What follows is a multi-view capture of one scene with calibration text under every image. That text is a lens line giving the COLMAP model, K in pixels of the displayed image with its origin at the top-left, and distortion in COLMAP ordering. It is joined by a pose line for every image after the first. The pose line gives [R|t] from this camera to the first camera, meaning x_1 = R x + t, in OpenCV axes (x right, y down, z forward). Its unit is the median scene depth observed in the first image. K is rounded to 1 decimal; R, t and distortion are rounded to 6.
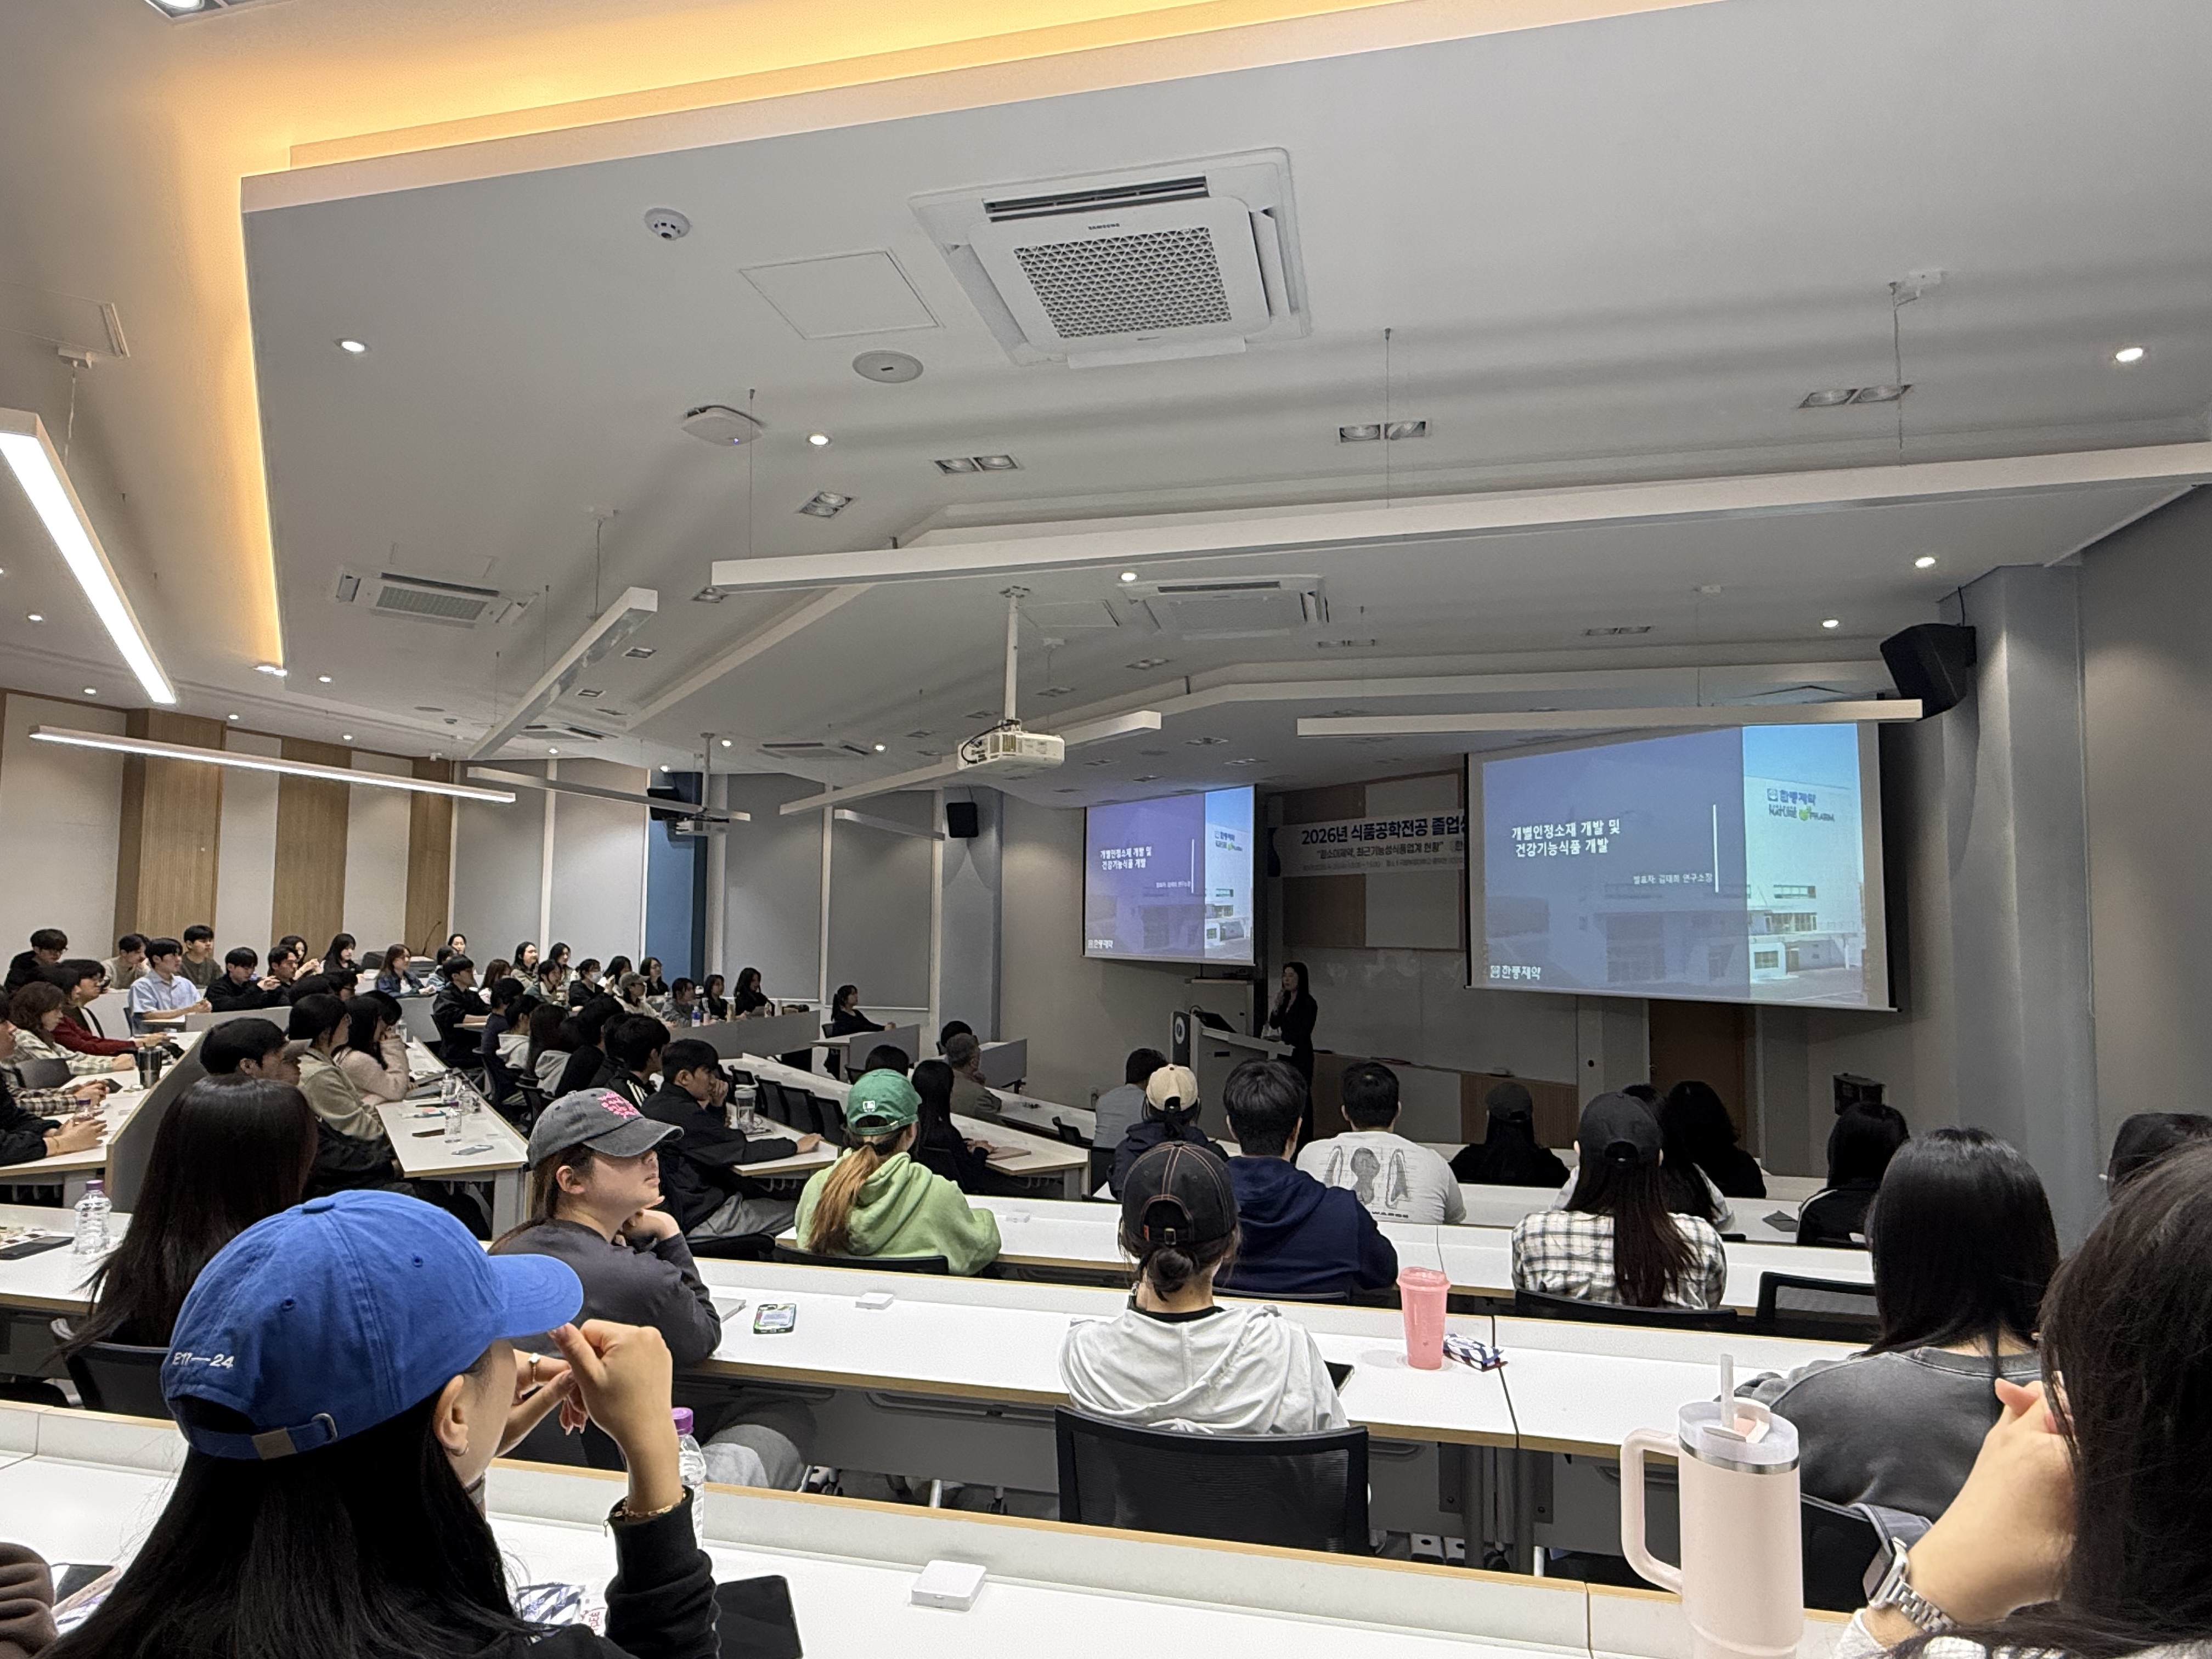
lens RADIAL K [[1253.8, 0, 1090.3], [0, 1253.8, 838.1], [0, 0, 1]] dist [-0.000276, 0.000222]
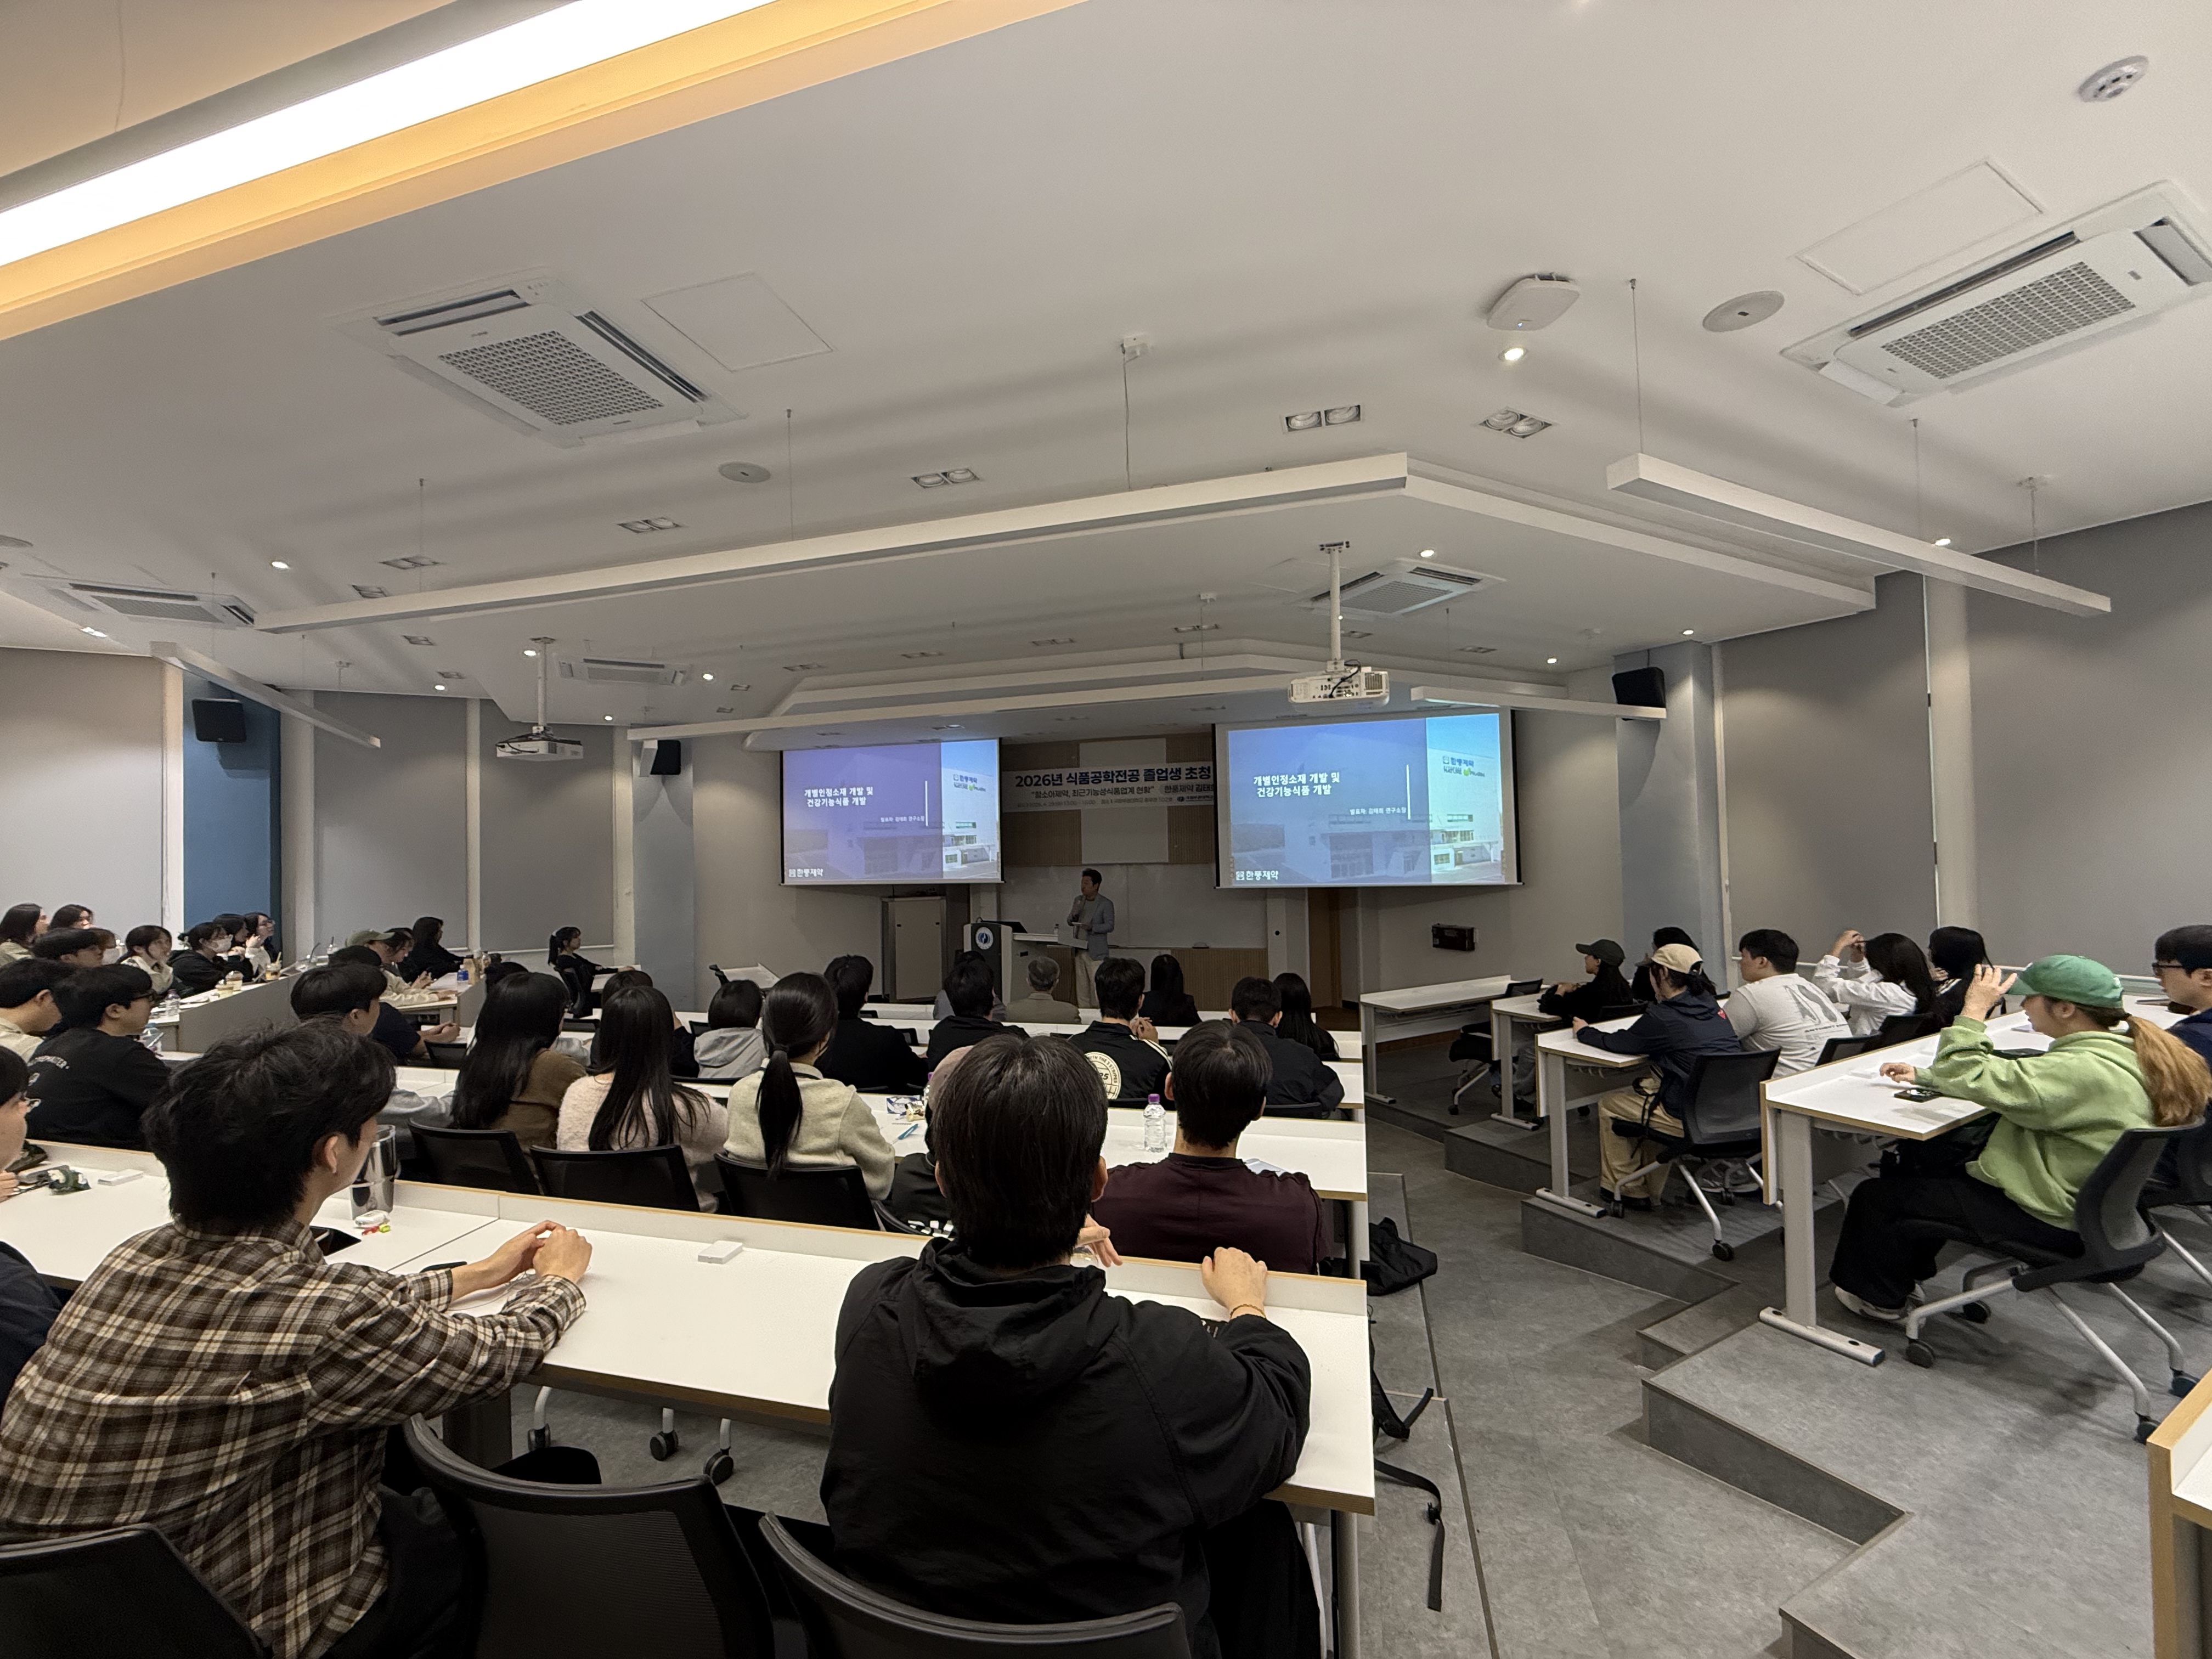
lens RADIAL K [[880.0, 0, 1098.9], [0, 880.0, 830.5], [0, 0, 1]] dist [-0.000253, -0.000368]
pose [[0.750261, -0.011266, 0.661045, -0.465491], [-0.017125, 0.999188, 0.036466, 0.019466], [-0.660920, -0.038679, 0.749459, 0.342765]]
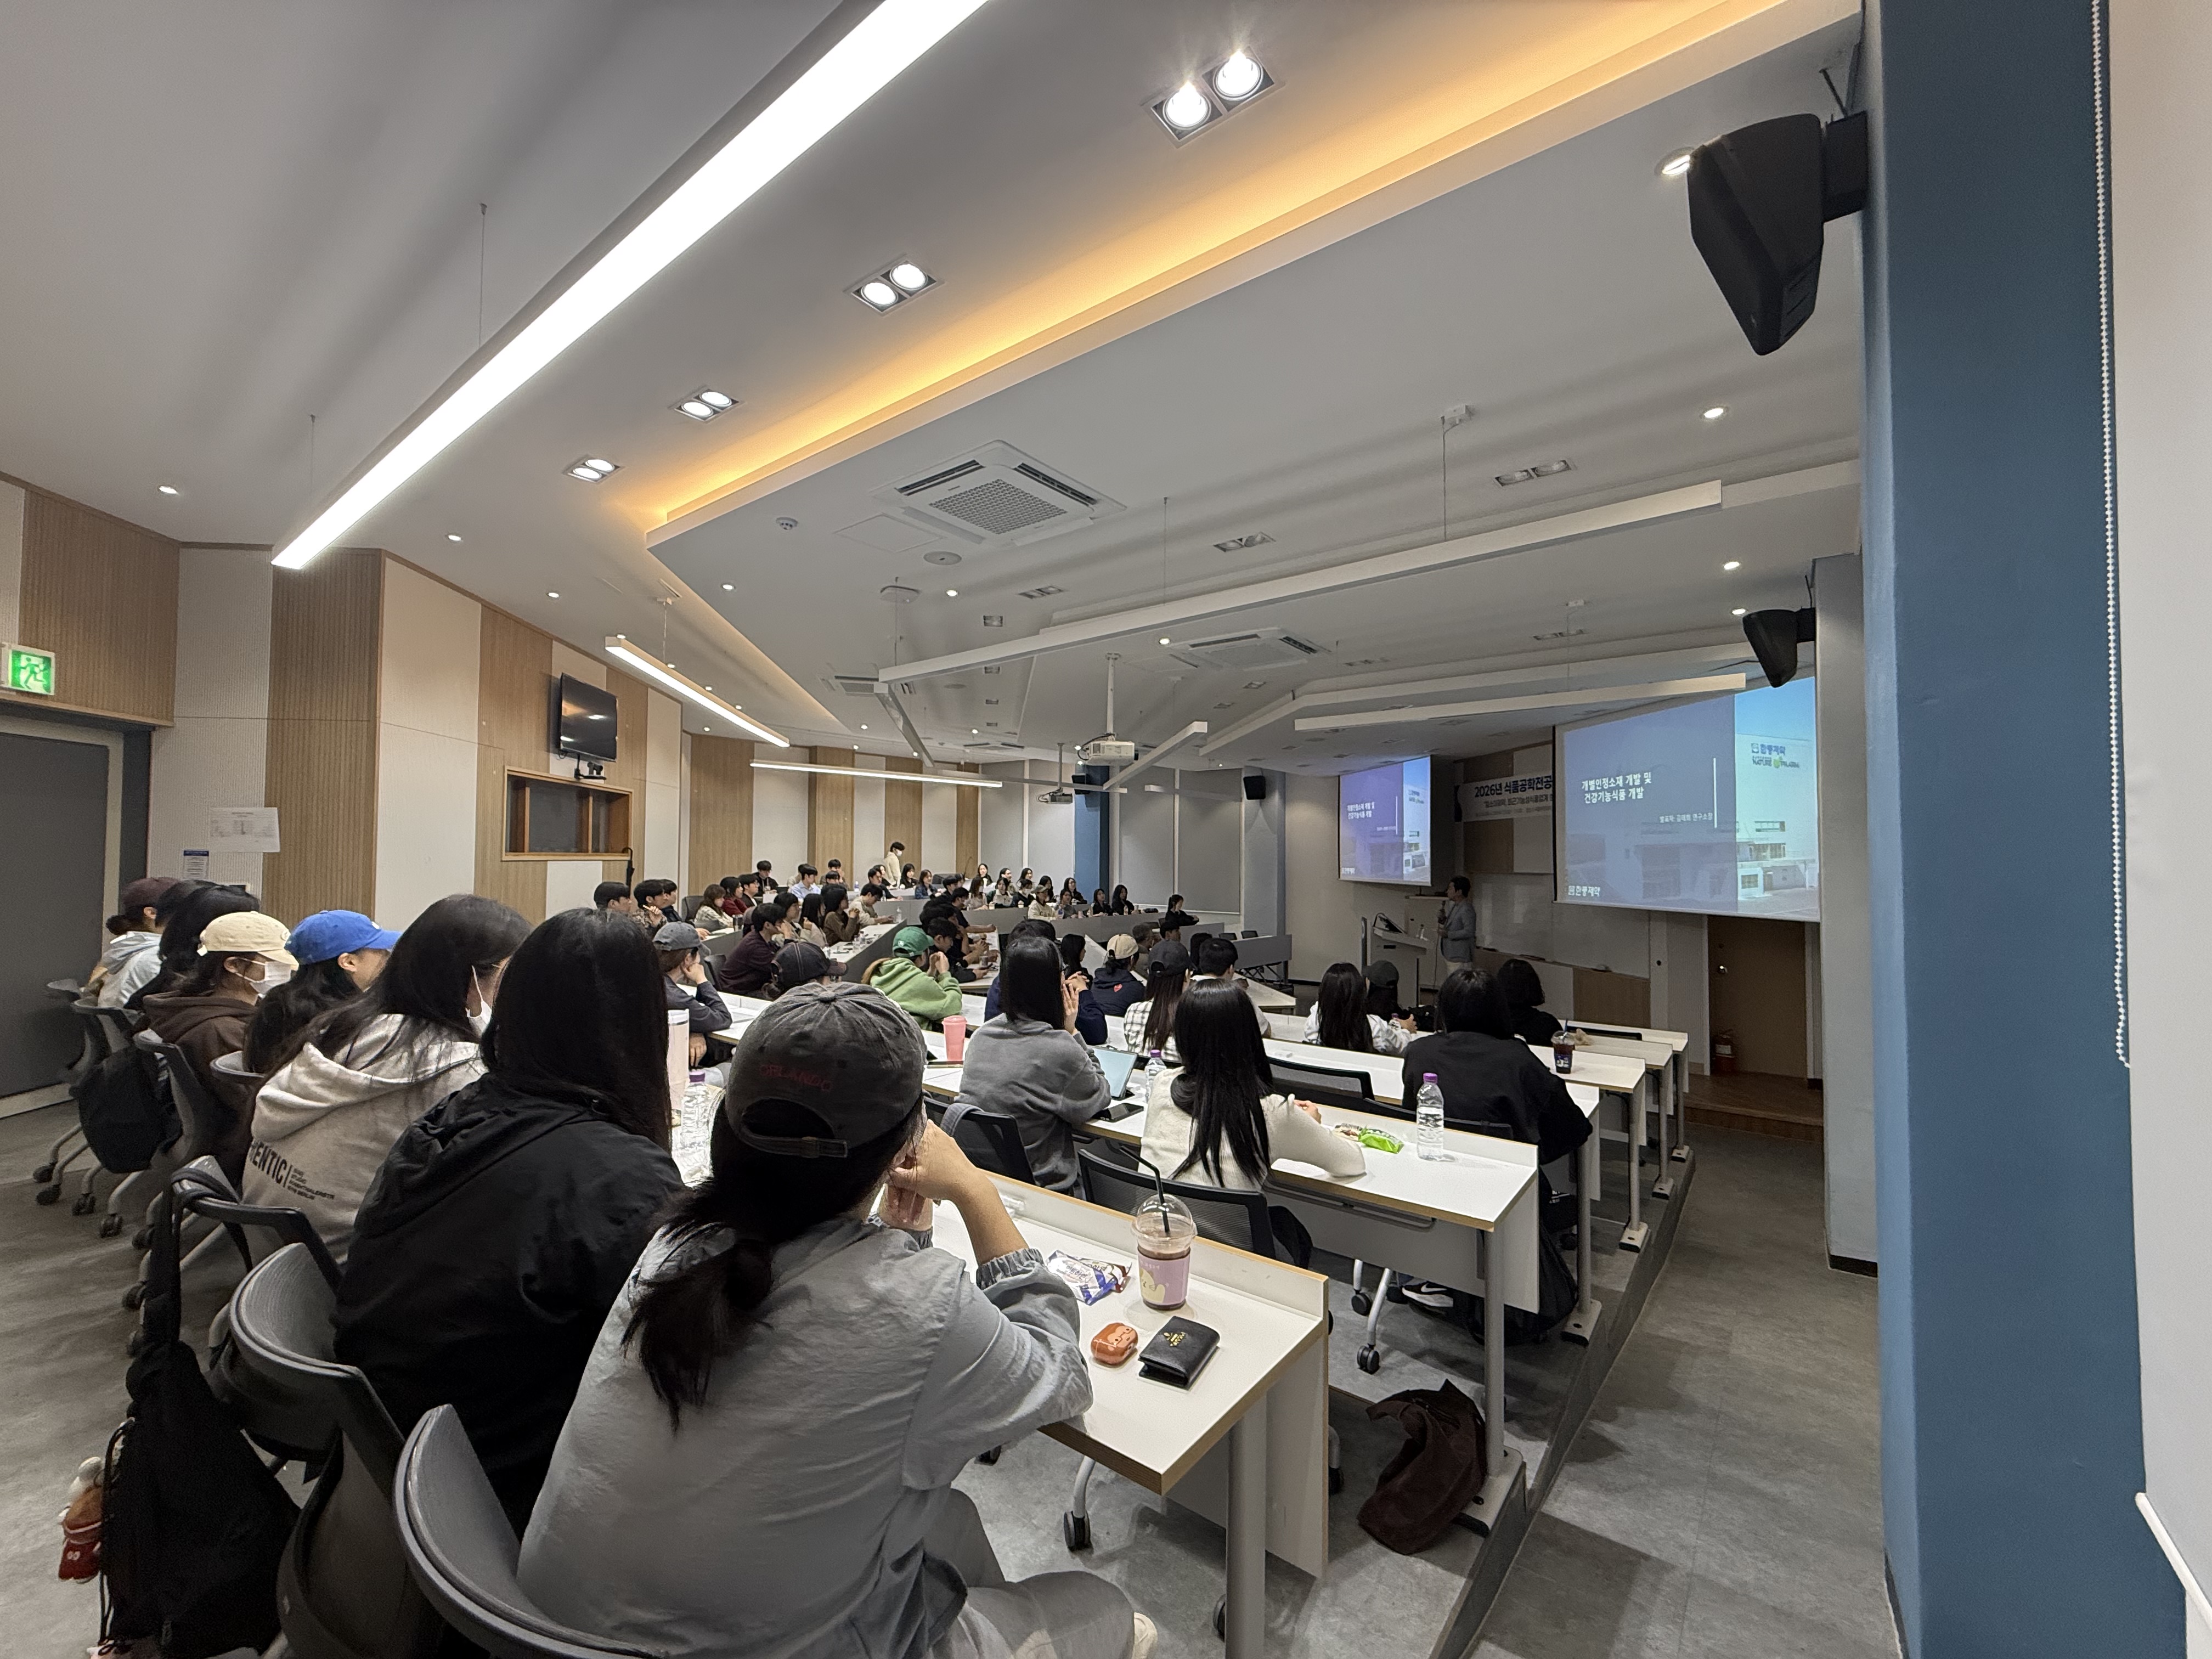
lens RADIAL K [[880.0, 0, 1098.9], [0, 880.0, 830.5], [0, 0, 1]] dist [-0.000253, -0.000368]
pose [[0.904445, -0.016831, -0.426257, 0.264777], [0.031872, 0.999095, 0.028178, 0.001194], [0.425397, -0.039071, 0.904163, -0.048398]]
